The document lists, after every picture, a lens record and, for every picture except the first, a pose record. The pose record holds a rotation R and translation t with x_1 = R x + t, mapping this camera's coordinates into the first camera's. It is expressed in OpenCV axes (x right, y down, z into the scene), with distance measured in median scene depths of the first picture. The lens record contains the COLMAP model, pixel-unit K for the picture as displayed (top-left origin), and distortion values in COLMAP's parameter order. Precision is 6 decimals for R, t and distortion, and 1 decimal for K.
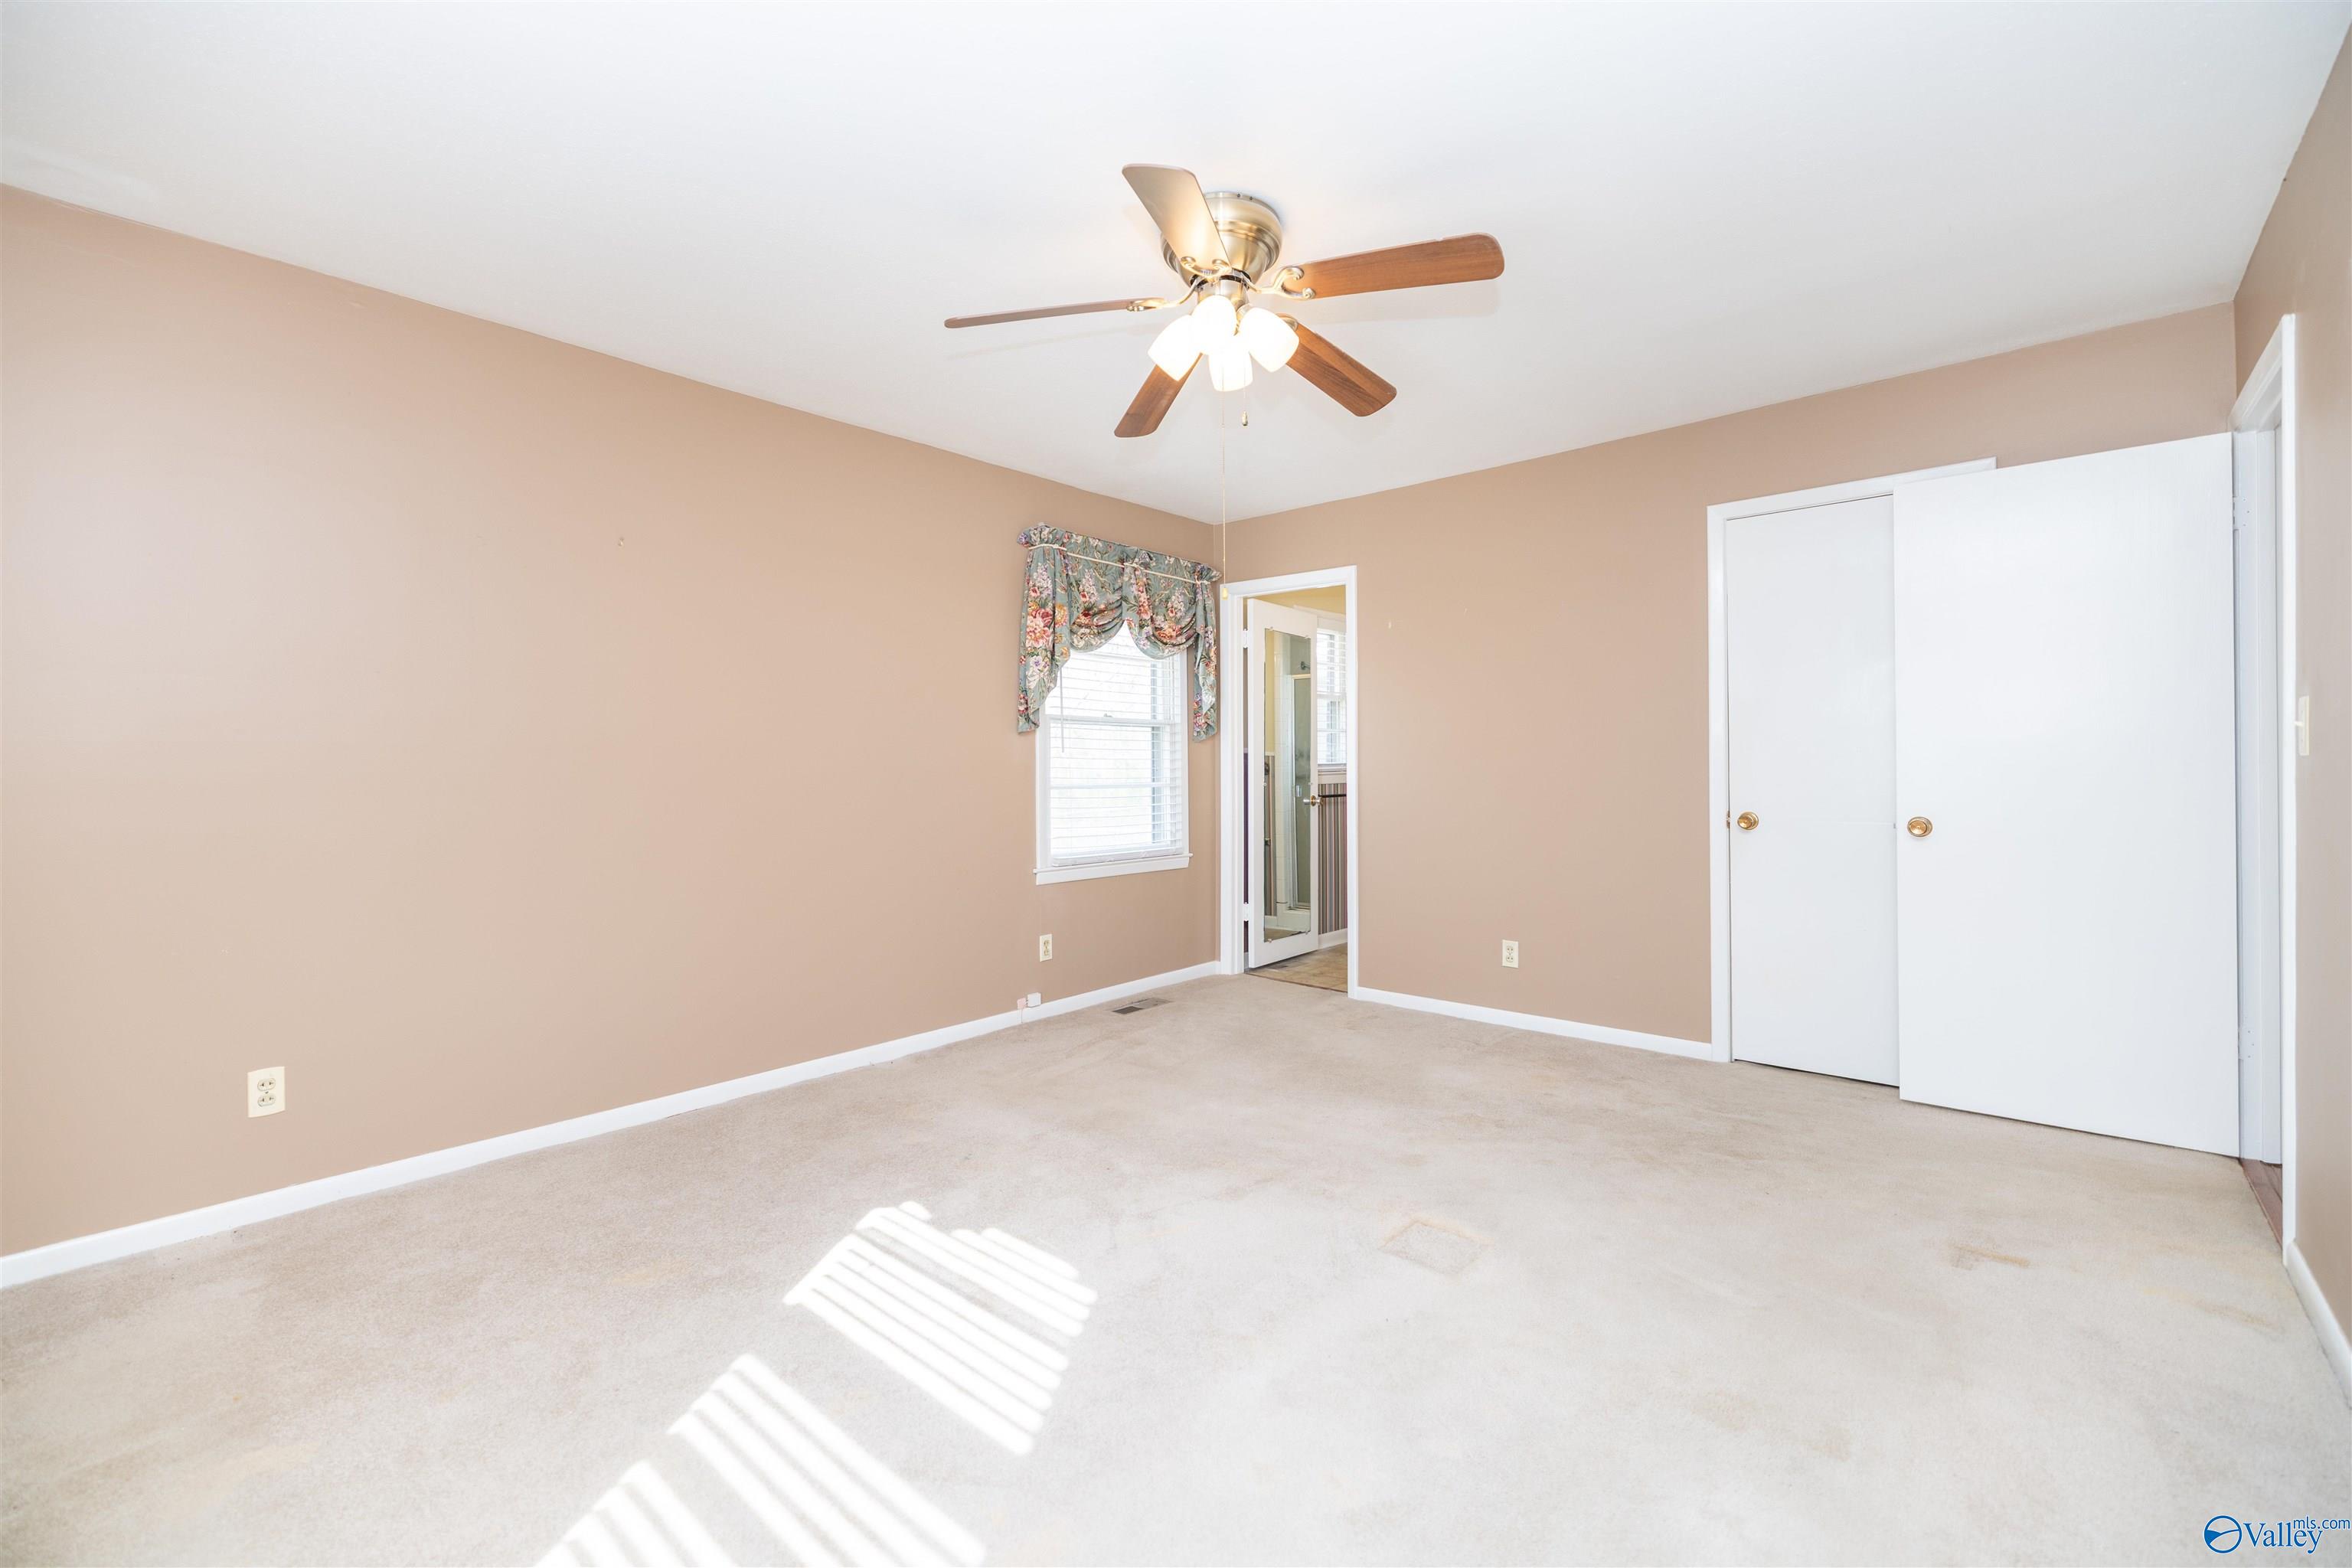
lens RADIAL K [[986.6, 0, 1172.0], [0, 986.6, 770.7], [0, 0, 1]] dist [-0.000259, -0.000409]
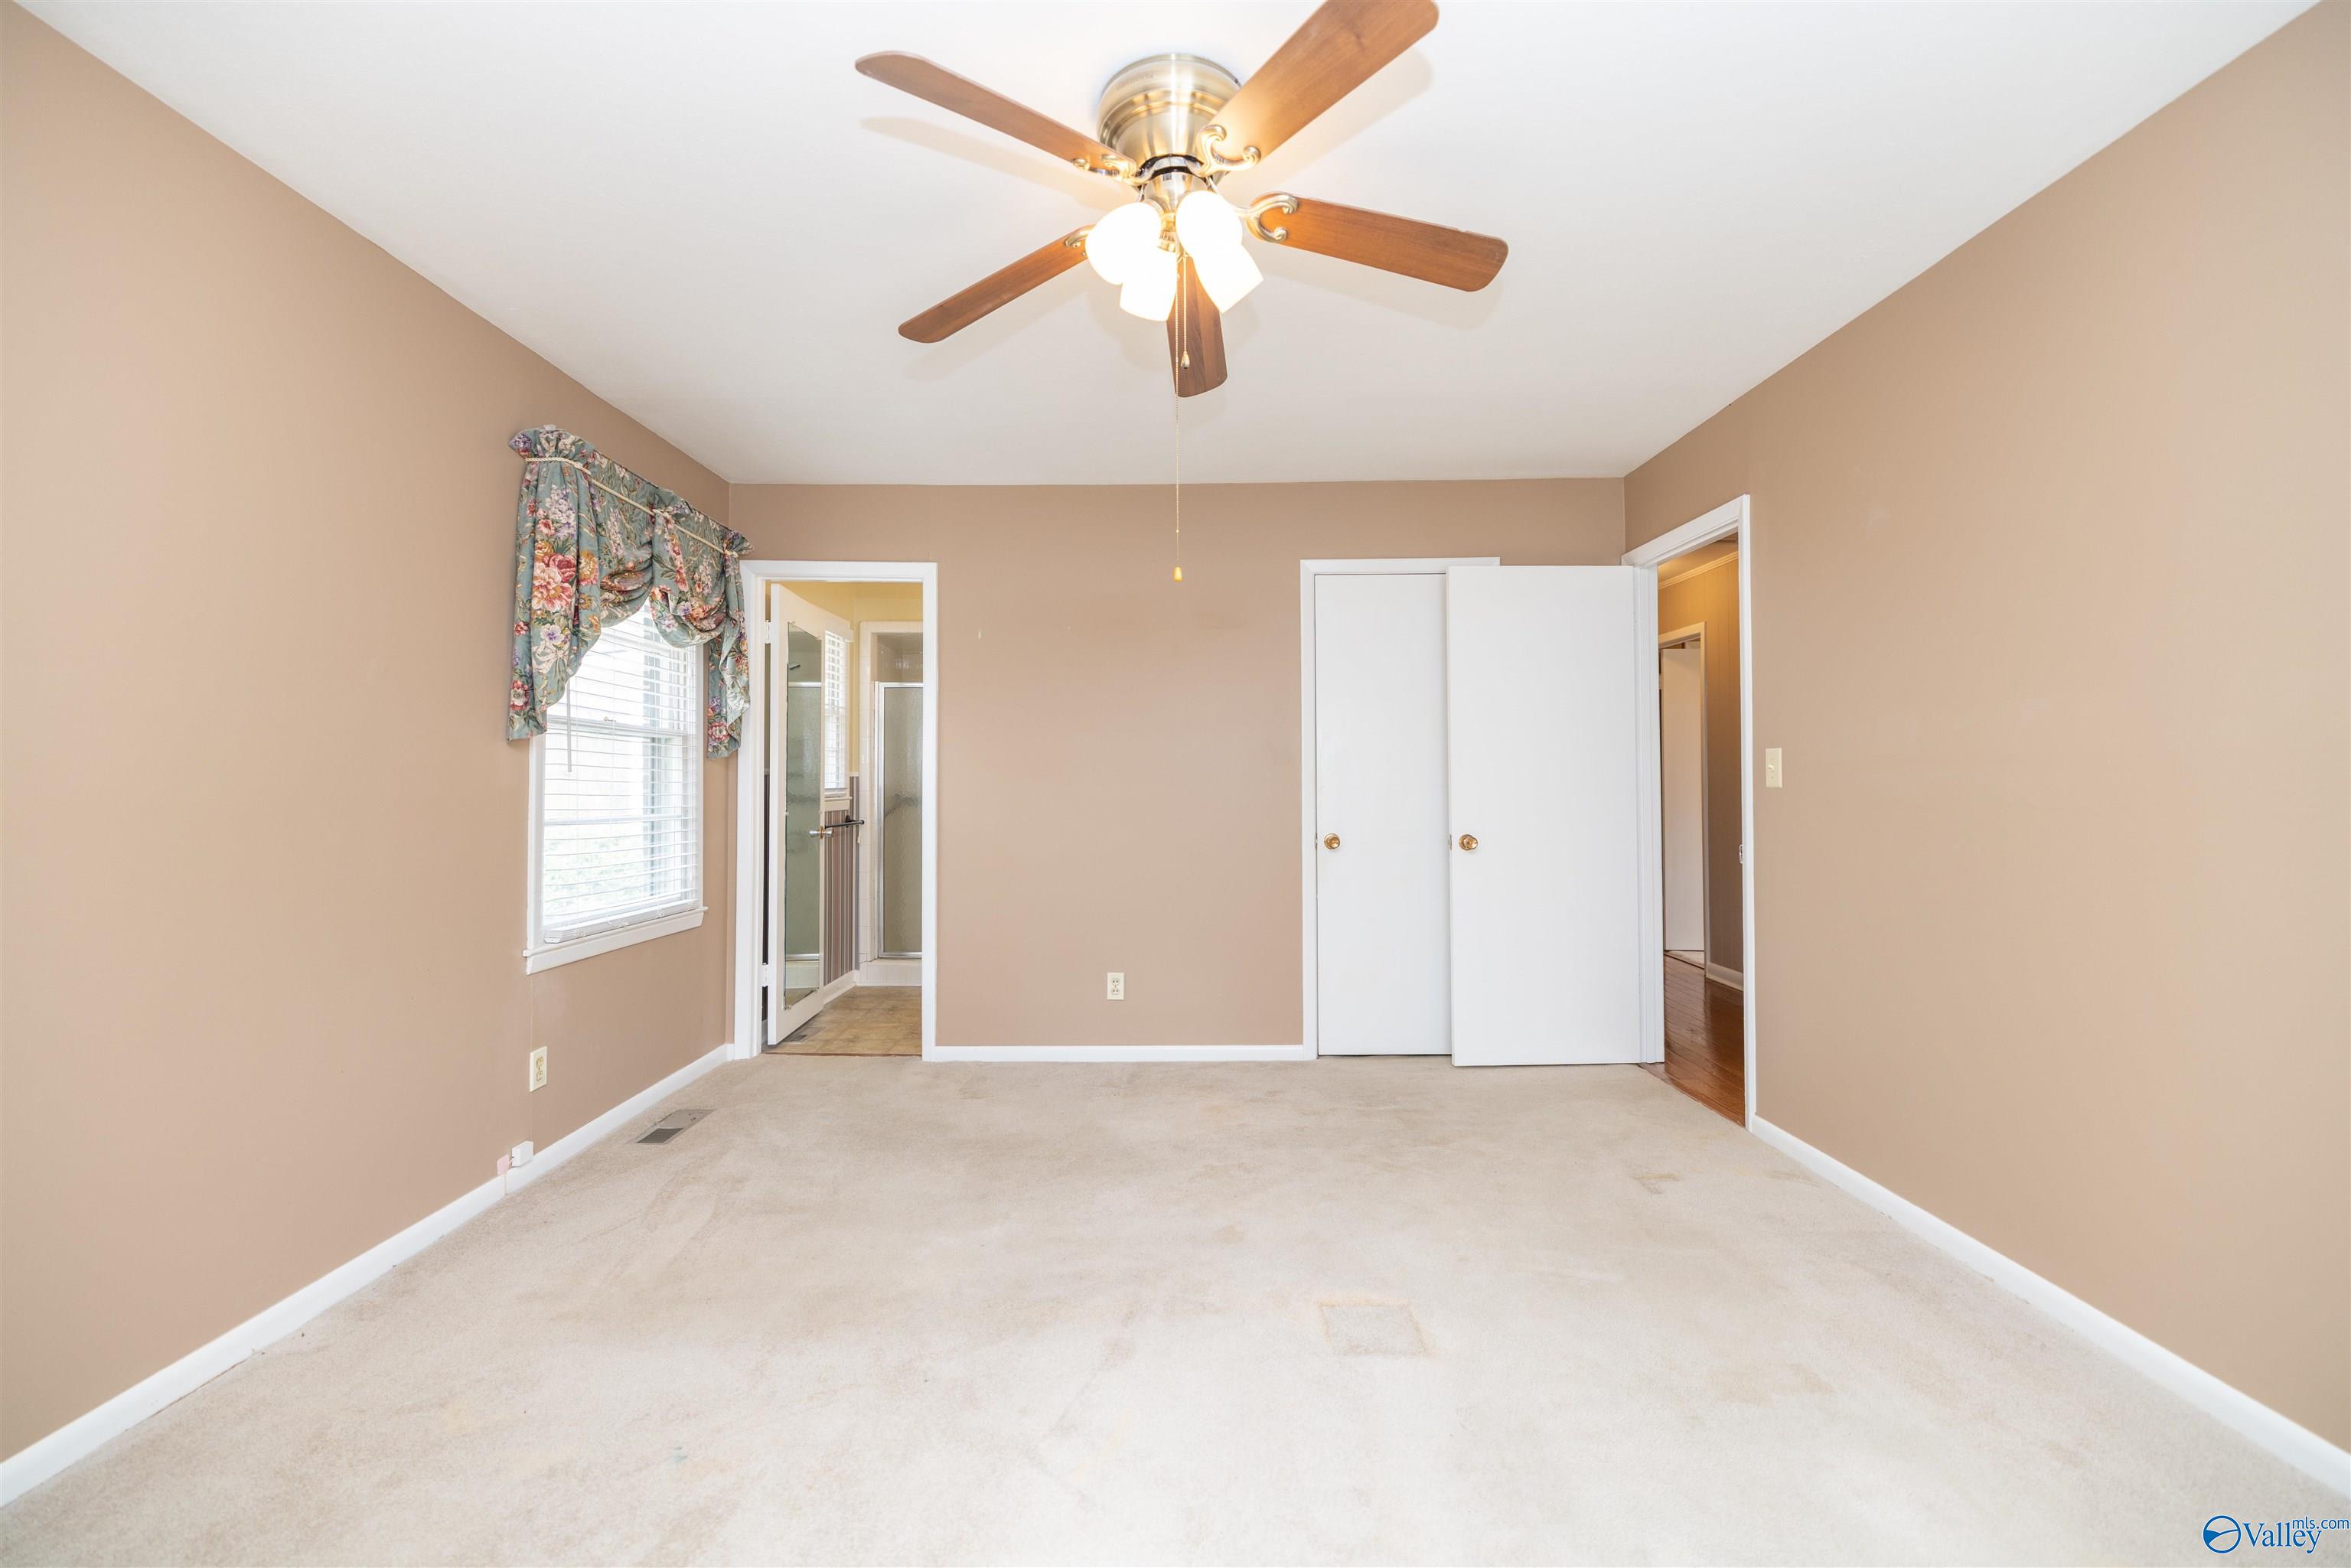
lens RADIAL K [[986.2, 0, 1171.5], [0, 986.2, 770.7], [0, 0, 1]] dist [-0.000259, -0.000409]
pose [[0.750551, 0.013456, 0.660675, -0.256600], [0.001338, 0.999760, -0.021881, -0.004303], [-0.660811, 0.017307, 0.750353, 0.234052]]
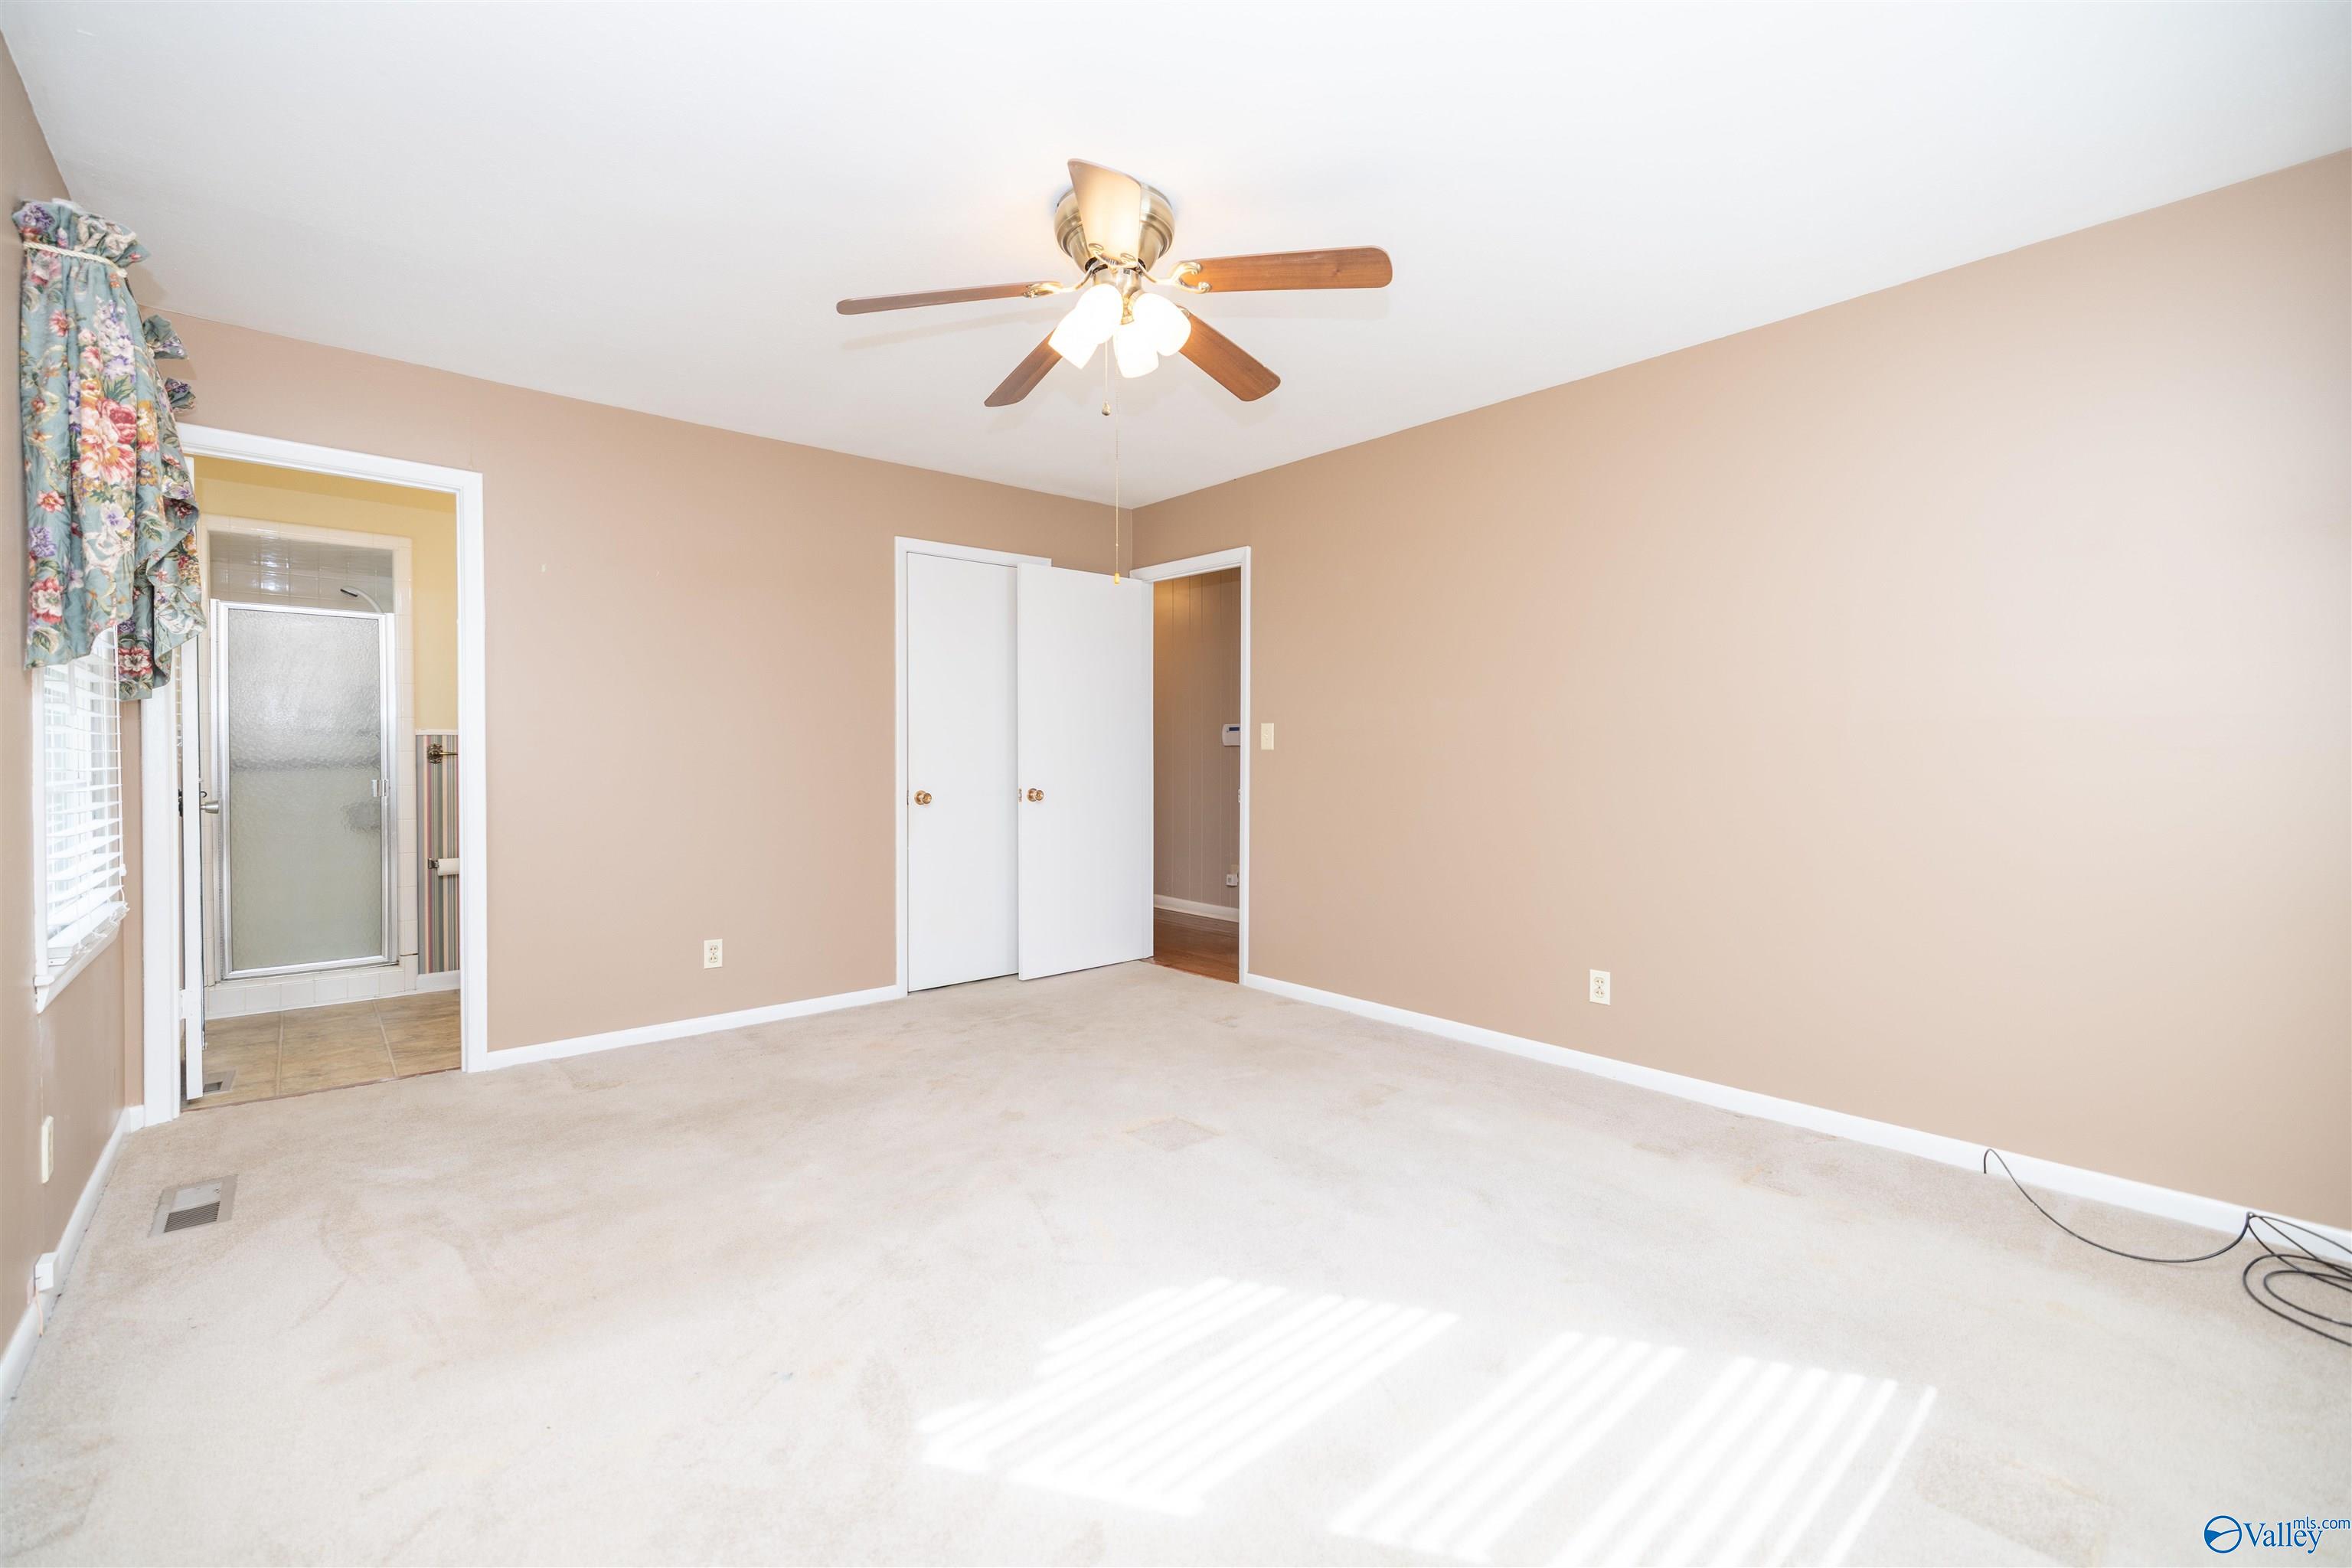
lens RADIAL K [[990.1, 0, 1173.0], [0, 990.1, 774.2], [0, 0, 1]] dist [0.000931, -0.000595]
pose [[0.124592, -0.015625, 0.992085, -0.525767], [0.001513, 0.999878, 0.015557, 0.002491], [-0.992207, -0.000437, 0.124601, 0.451797]]
